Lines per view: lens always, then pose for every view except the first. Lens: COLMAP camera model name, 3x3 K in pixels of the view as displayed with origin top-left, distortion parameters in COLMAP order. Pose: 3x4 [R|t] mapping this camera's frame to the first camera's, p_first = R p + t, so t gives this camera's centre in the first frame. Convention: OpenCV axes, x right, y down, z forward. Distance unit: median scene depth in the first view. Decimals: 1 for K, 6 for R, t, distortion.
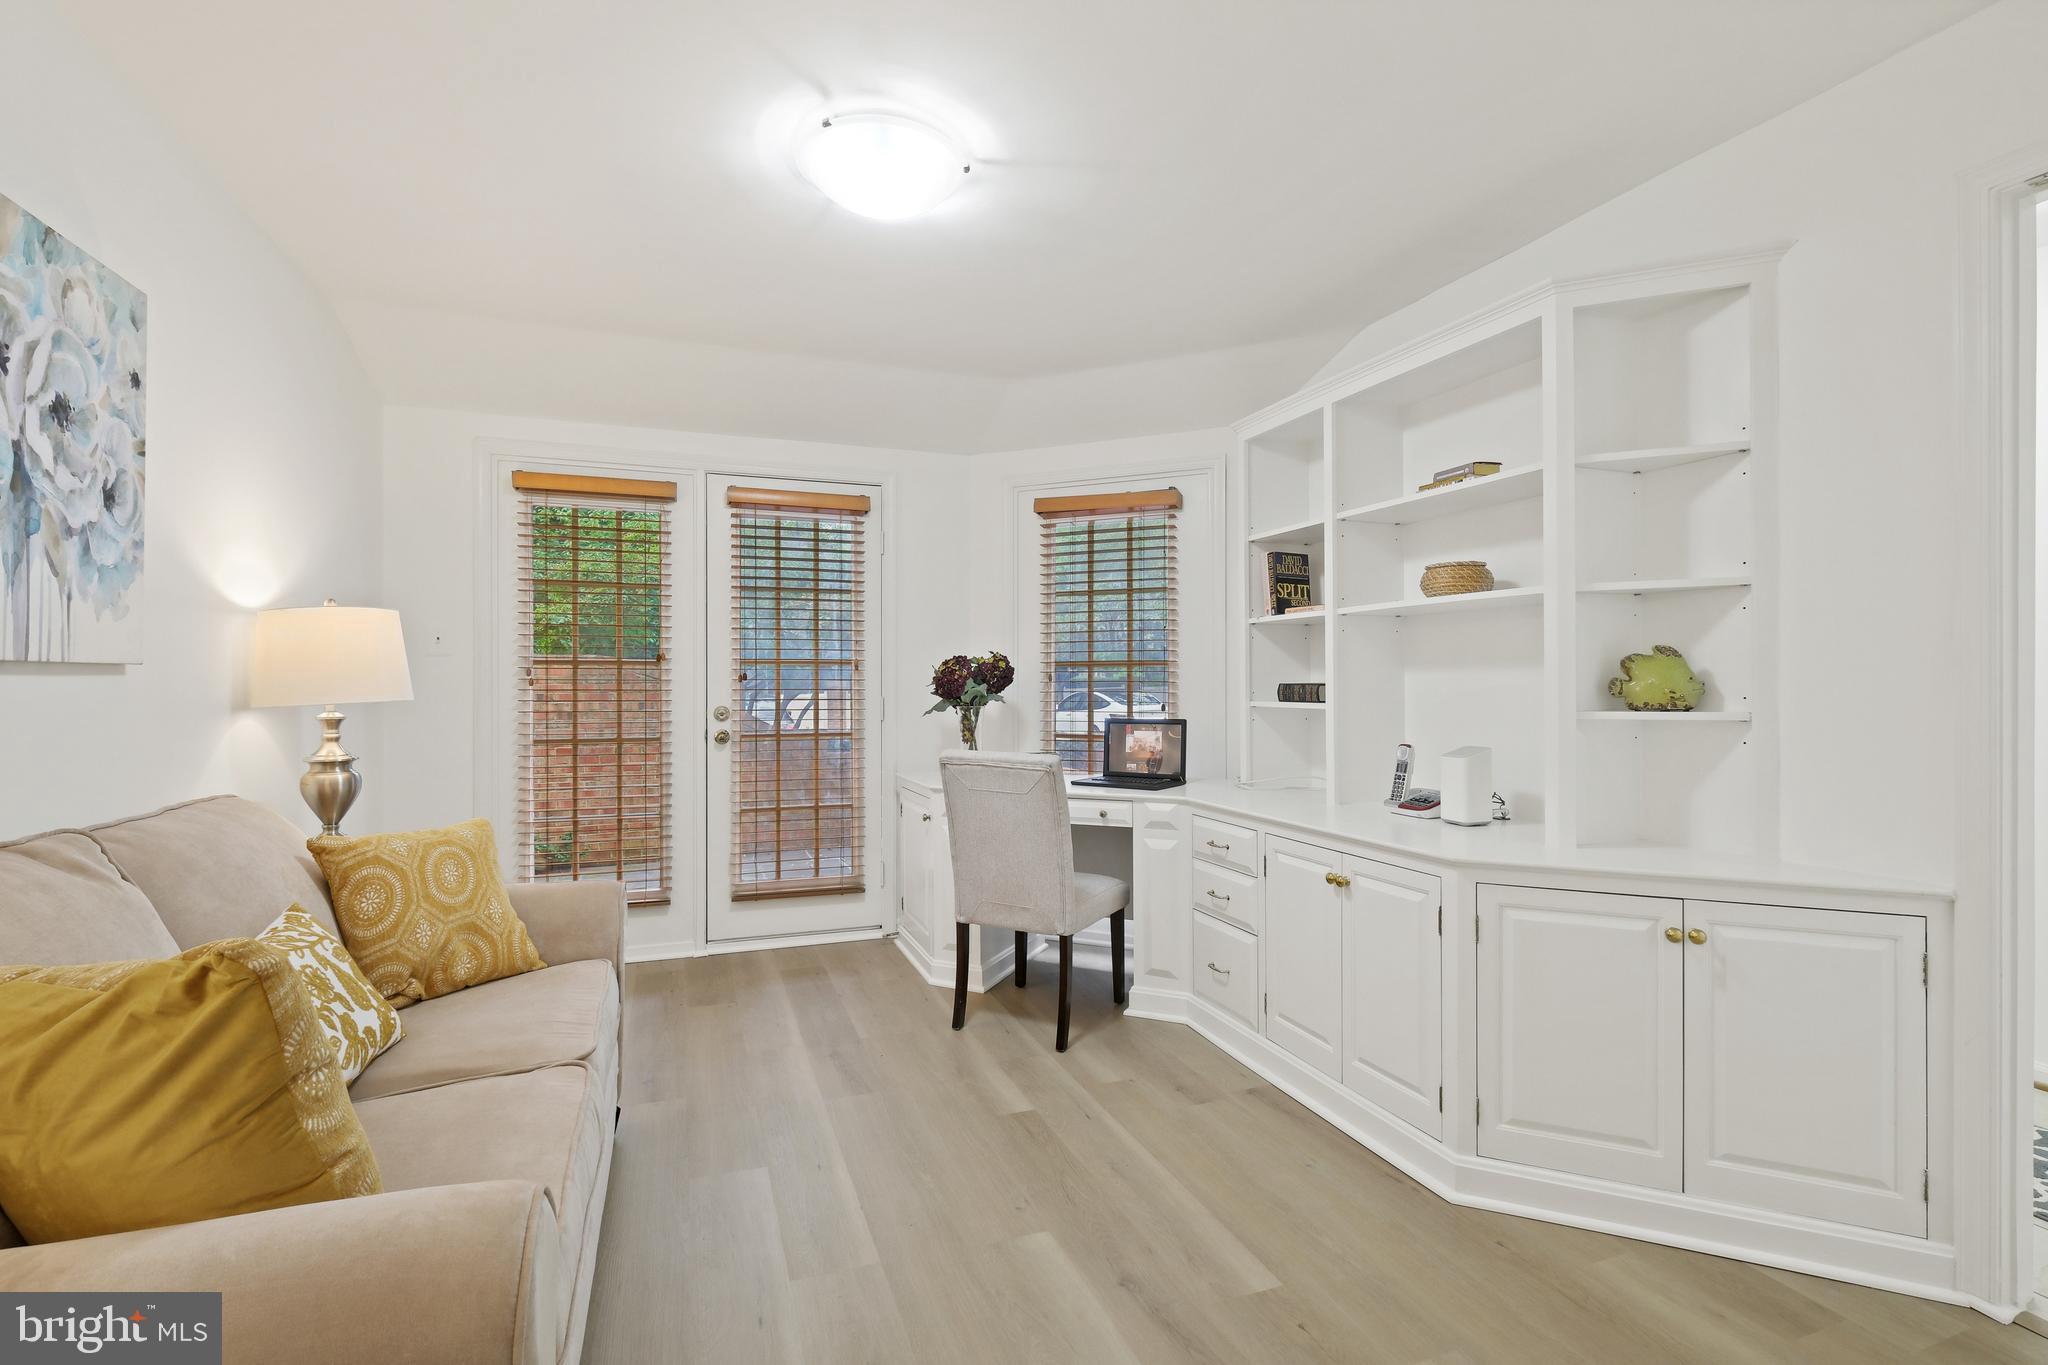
lens RADIAL K [[923.0, 0, 1021.3], [0, 923.0, 680.2], [0, 0, 1]] dist [-0.003822, -0.000153]
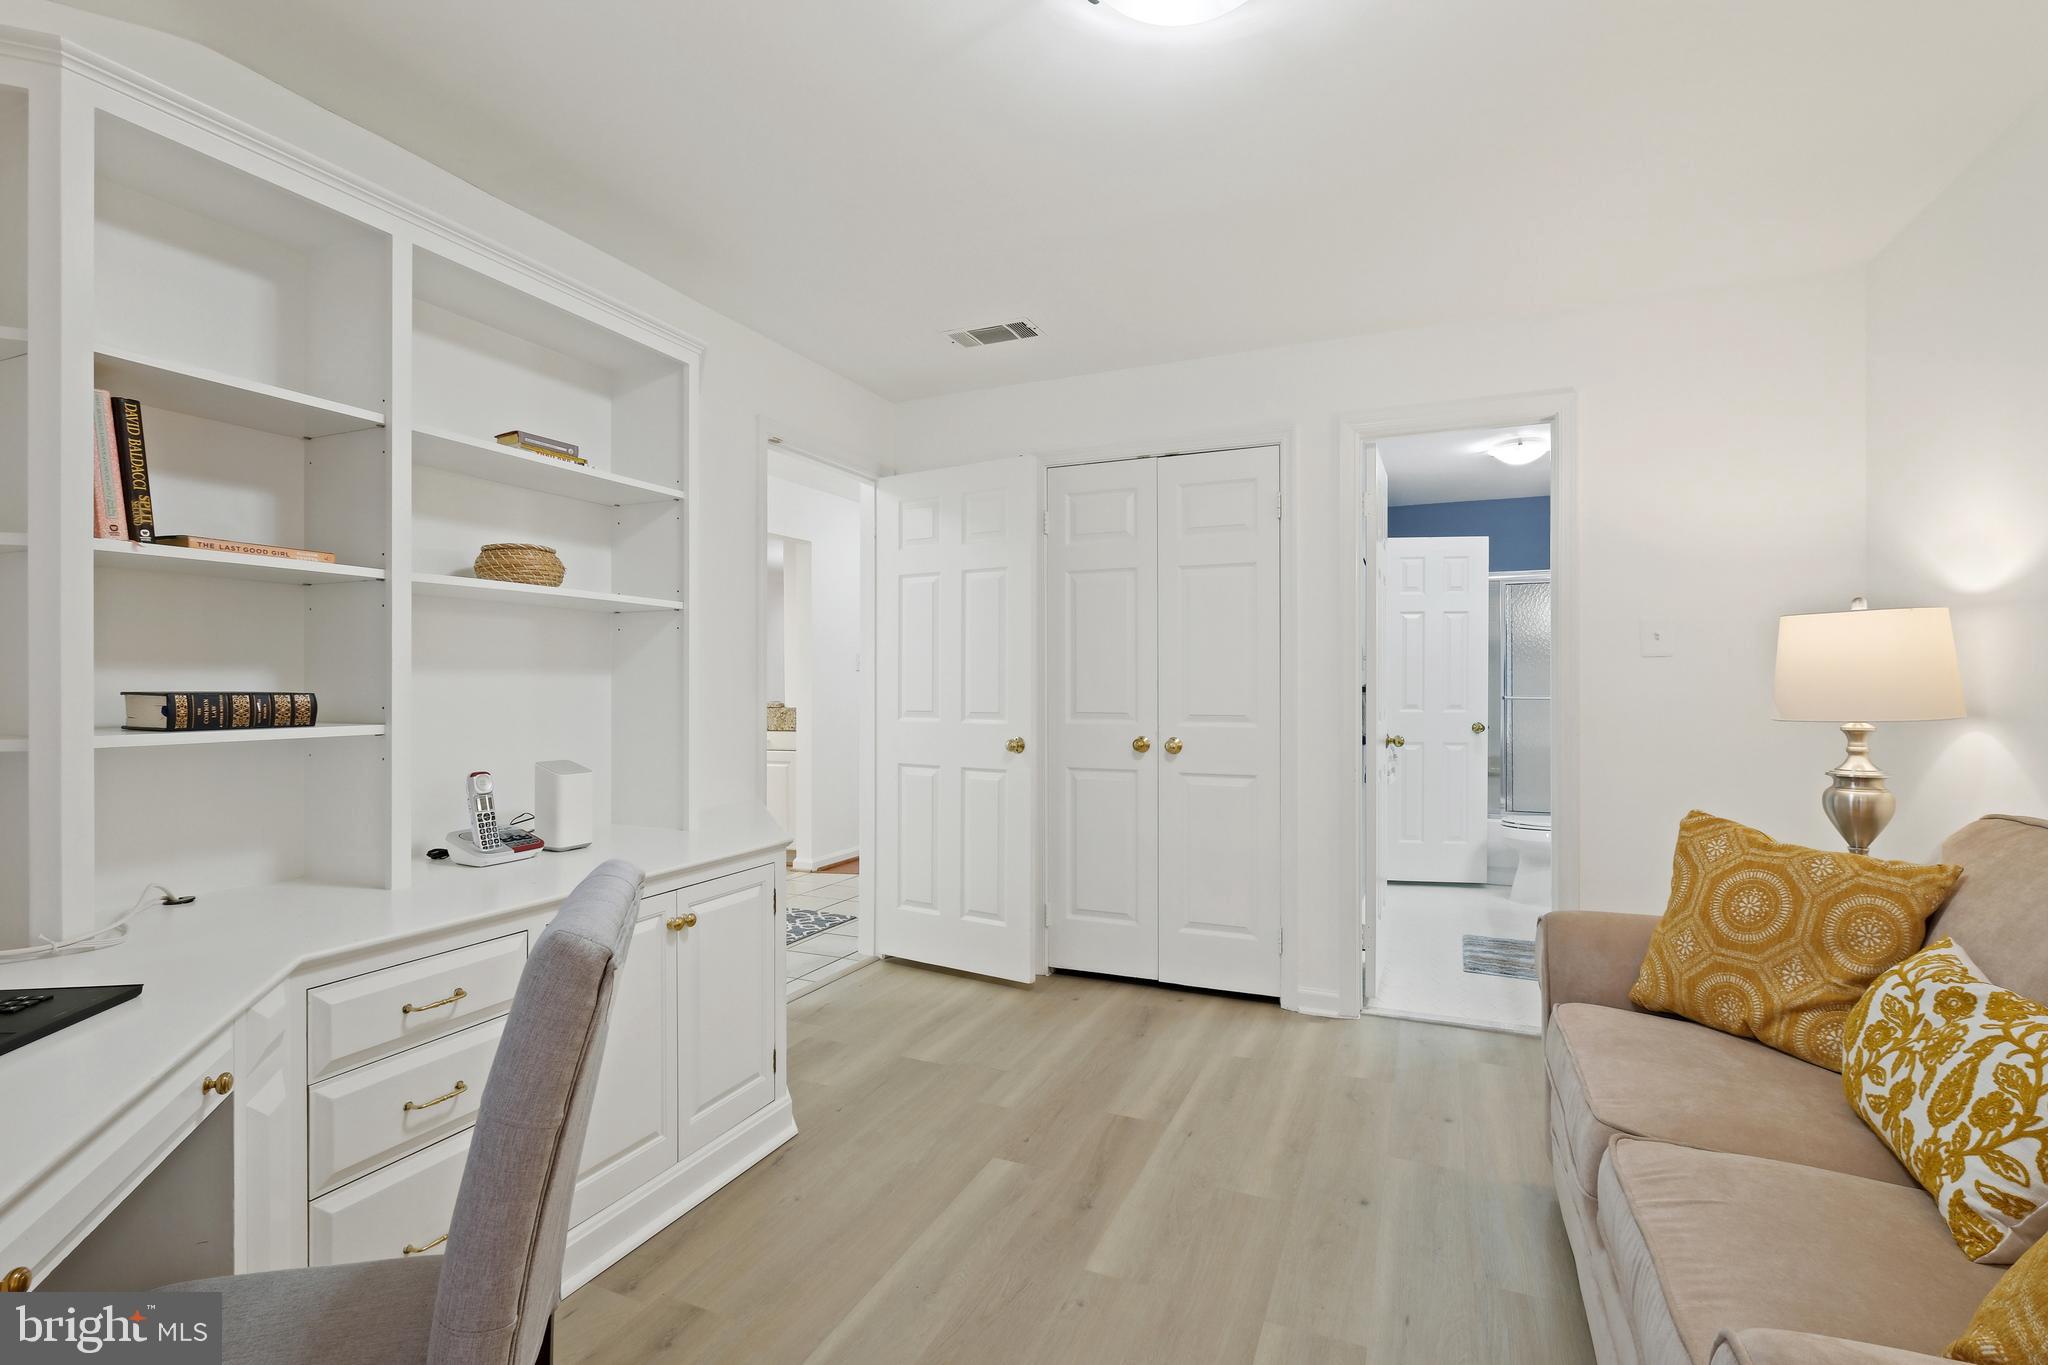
lens RADIAL K [[923.0, 0, 1008.3], [0, 923.0, 684.7], [0, 0, 1]] dist [-0.003822, -0.000153]
pose [[-0.708085, -0.000008, 0.706127, -0.597999], [-0.004042, 0.999984, -0.004041, -0.000463], [-0.706116, -0.005715, -0.708074, 1.771214]]
